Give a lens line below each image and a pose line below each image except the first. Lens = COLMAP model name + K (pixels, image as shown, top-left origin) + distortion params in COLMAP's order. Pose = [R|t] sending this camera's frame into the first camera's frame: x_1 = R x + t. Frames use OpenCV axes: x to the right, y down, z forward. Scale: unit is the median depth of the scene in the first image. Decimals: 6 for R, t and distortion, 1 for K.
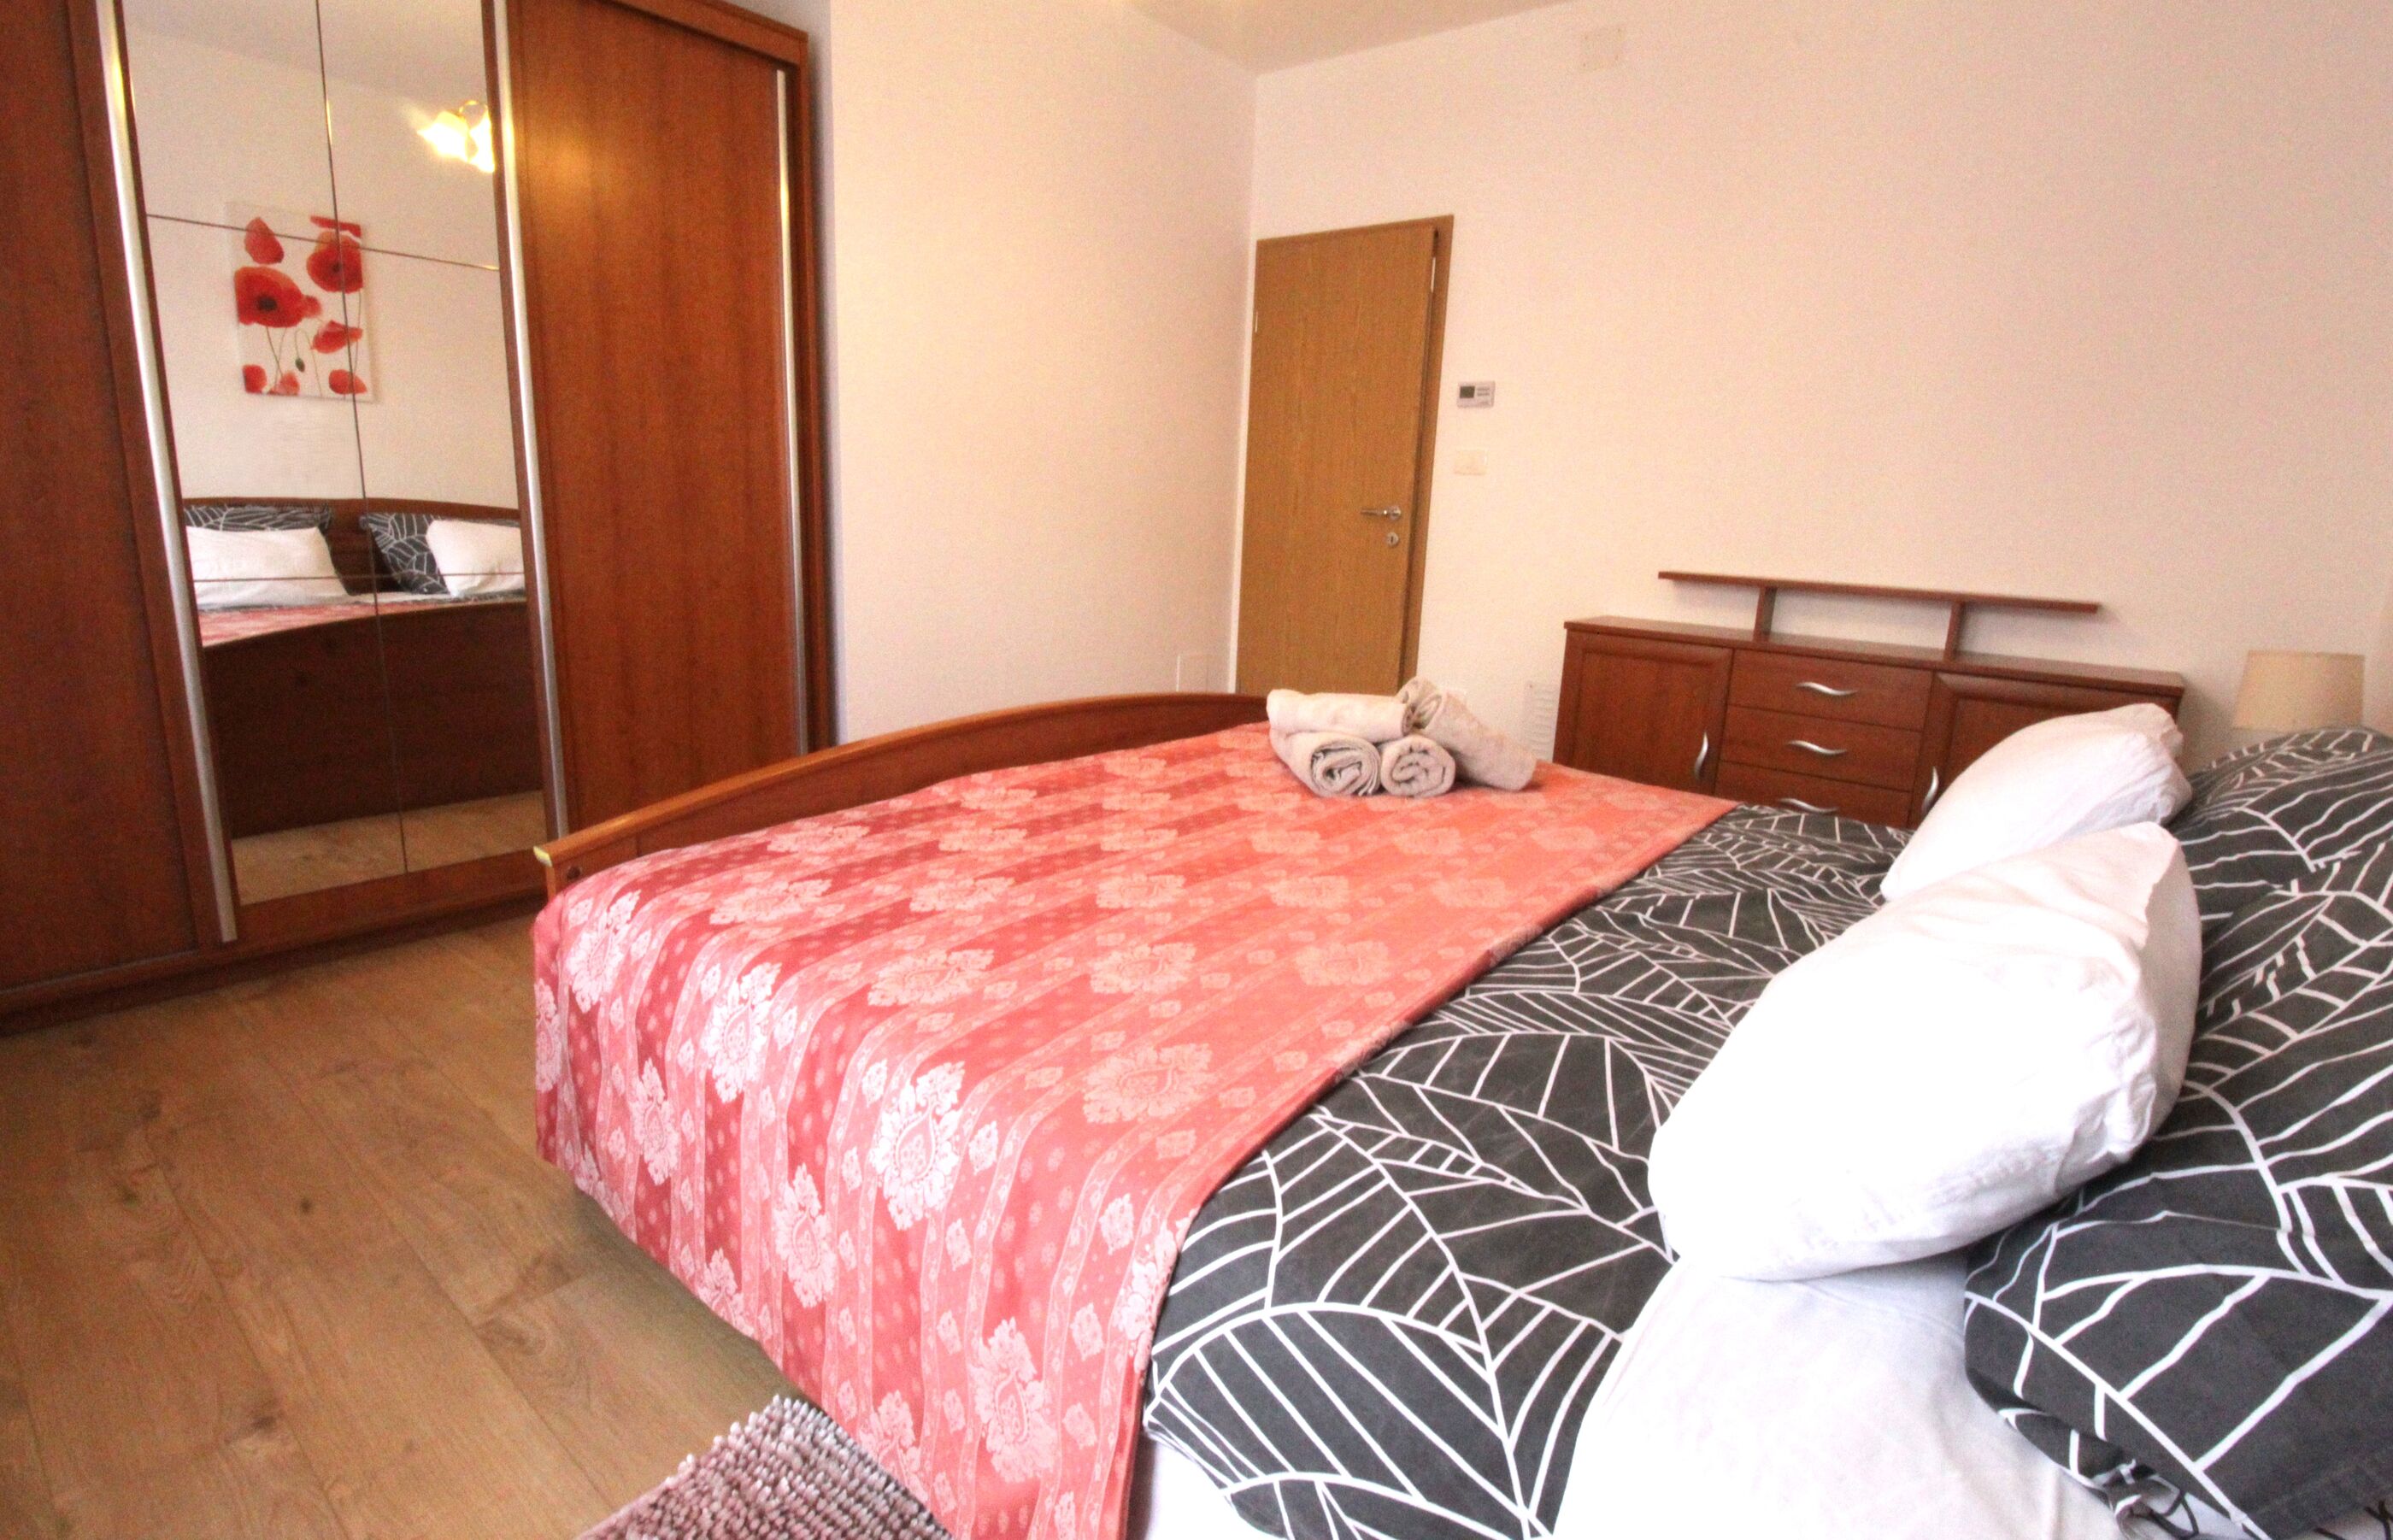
lens RADIAL K [[1116.1, 0, 1222.3], [0, 1116.1, 735.9], [0, 0, 1]] dist [0.000859, -0.014616]
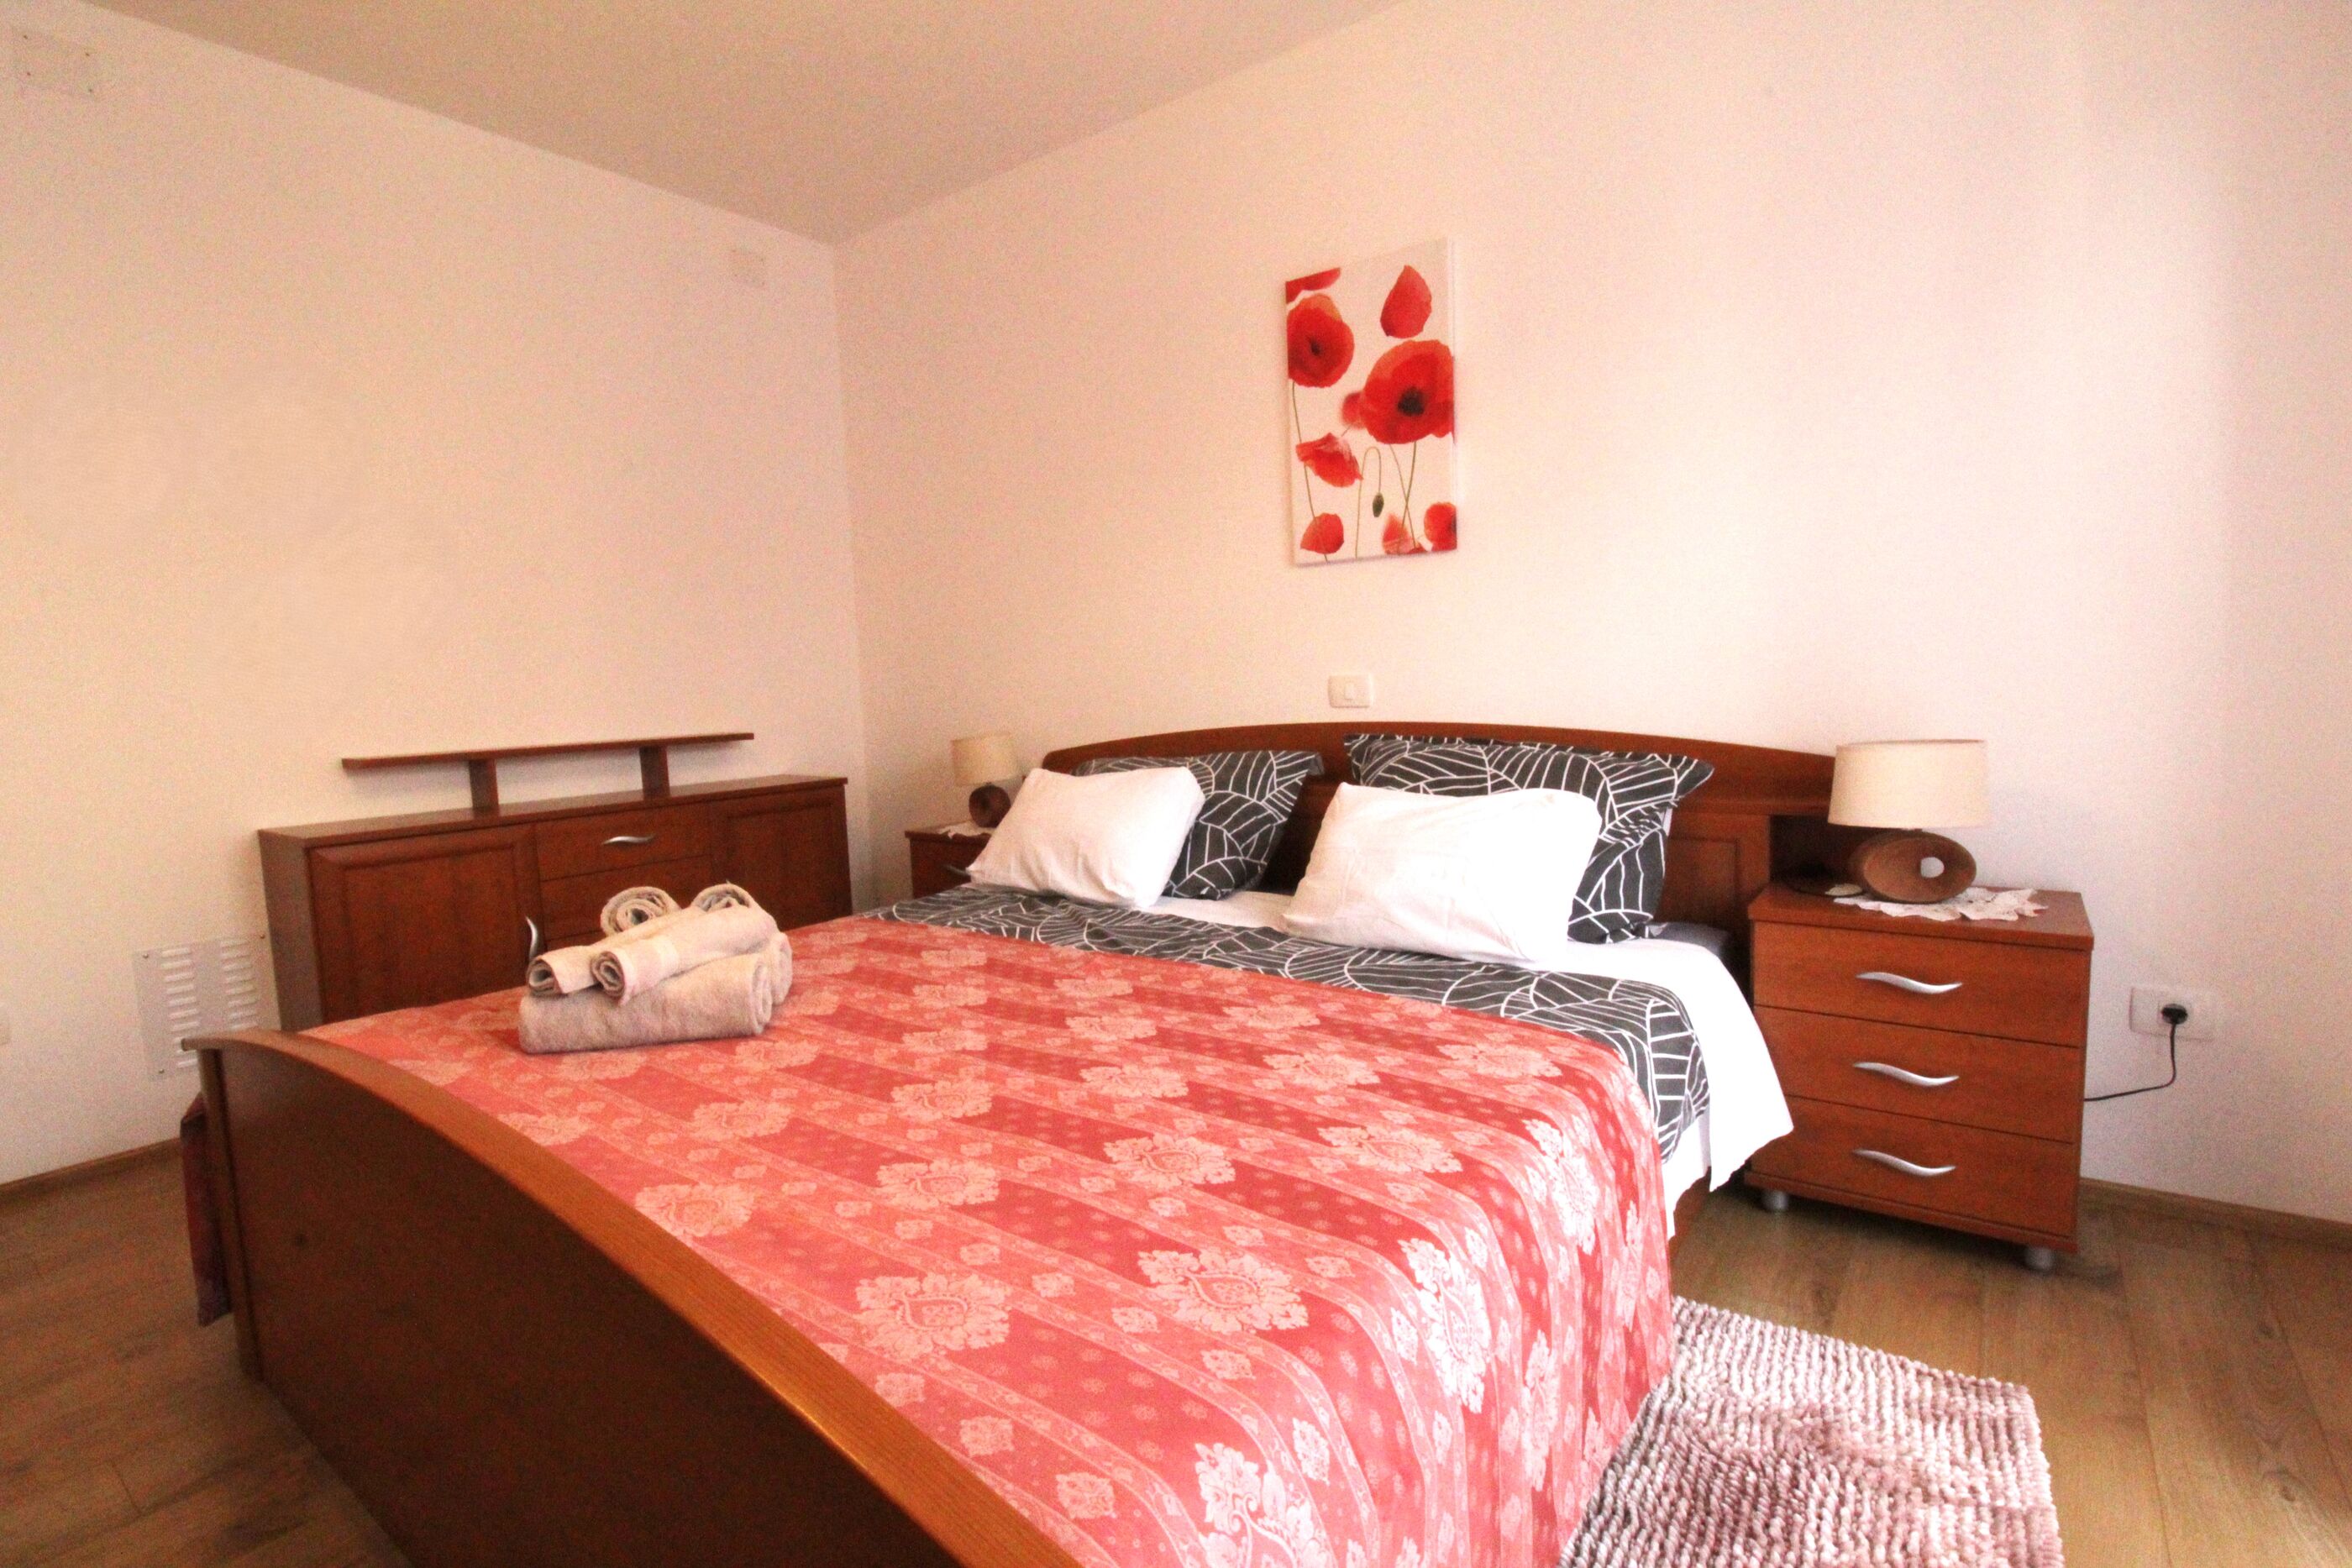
lens RADIAL K [[1117.1, 0, 1202.0], [0, 1117.1, 757.5], [0, 0, 1]] dist [0.000601, -0.000207]
pose [[-0.054811, -0.115698, 0.991771, -0.951227], [0.238333, 0.963038, 0.125517, -0.220452], [-0.969635, 0.243252, -0.025211, 0.889661]]
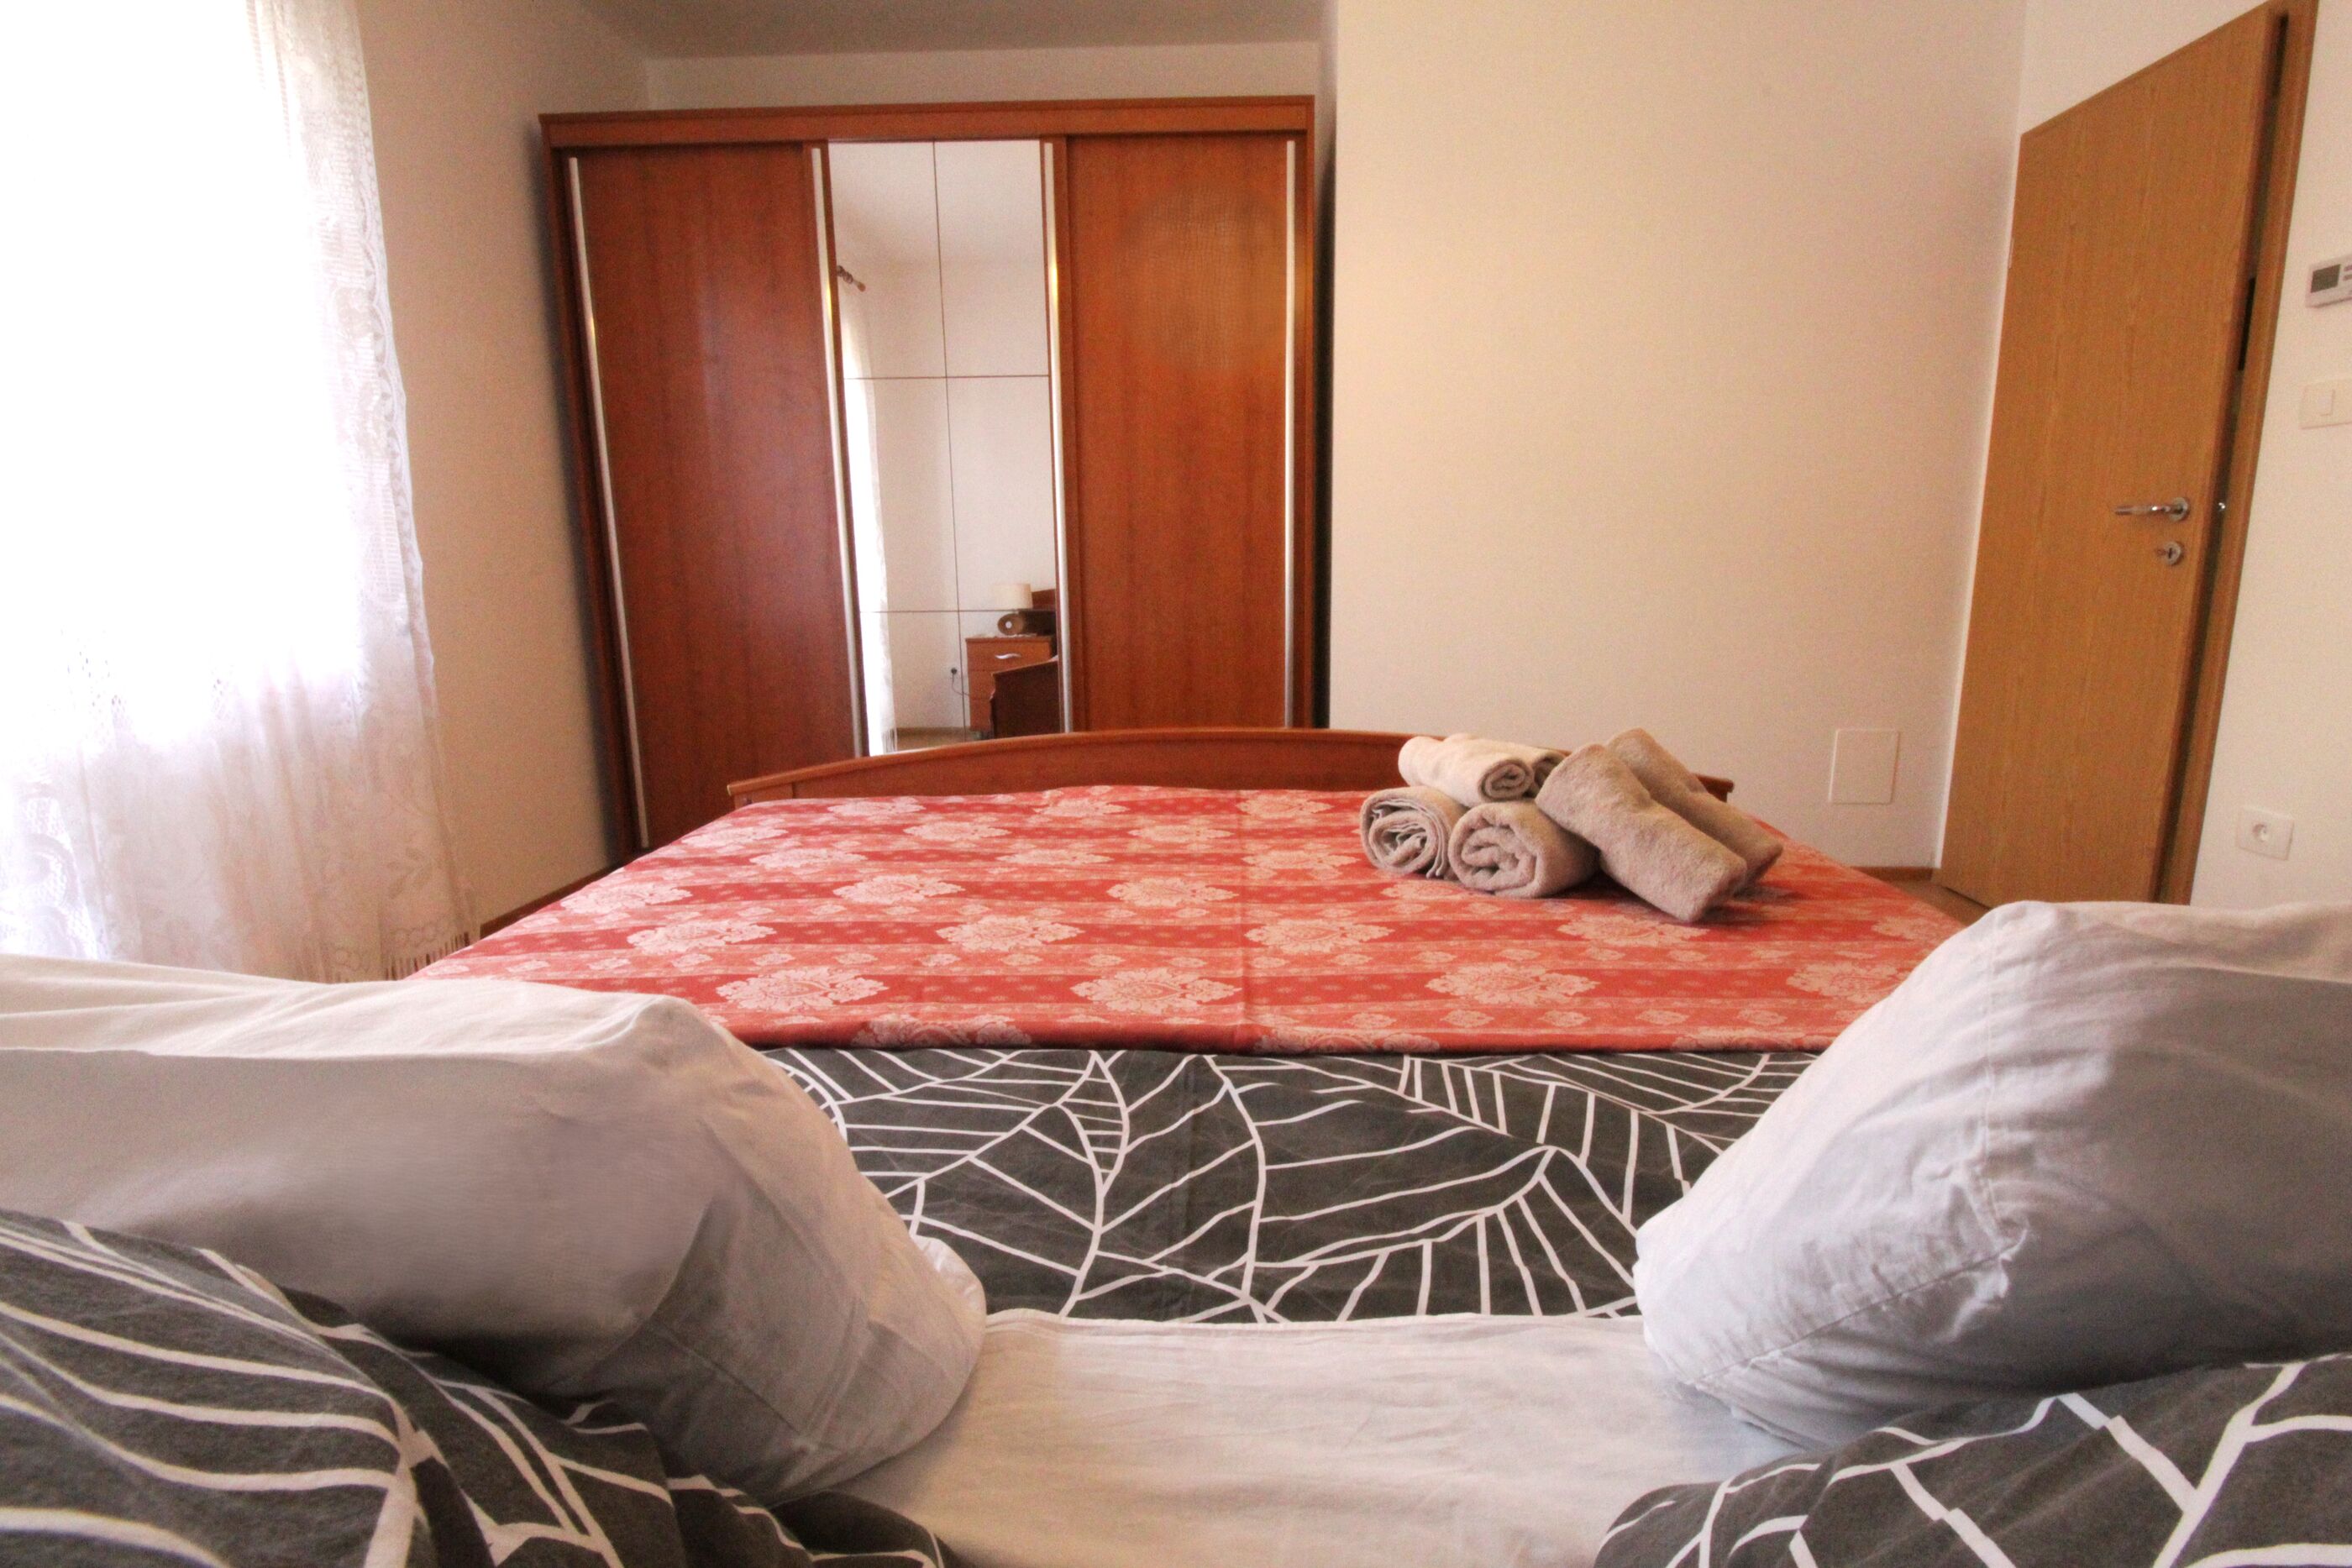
lens RADIAL K [[1091.4, 0, 1204.8], [0, 1091.4, 781.5], [0, 0, 1]] dist [0.001161, -0.014012]
pose [[0.596543, 0.101349, -0.796156, 0.802651], [-0.126294, 0.991490, 0.031585, -0.015714], [0.792582, 0.081708, 0.604267, 0.621428]]
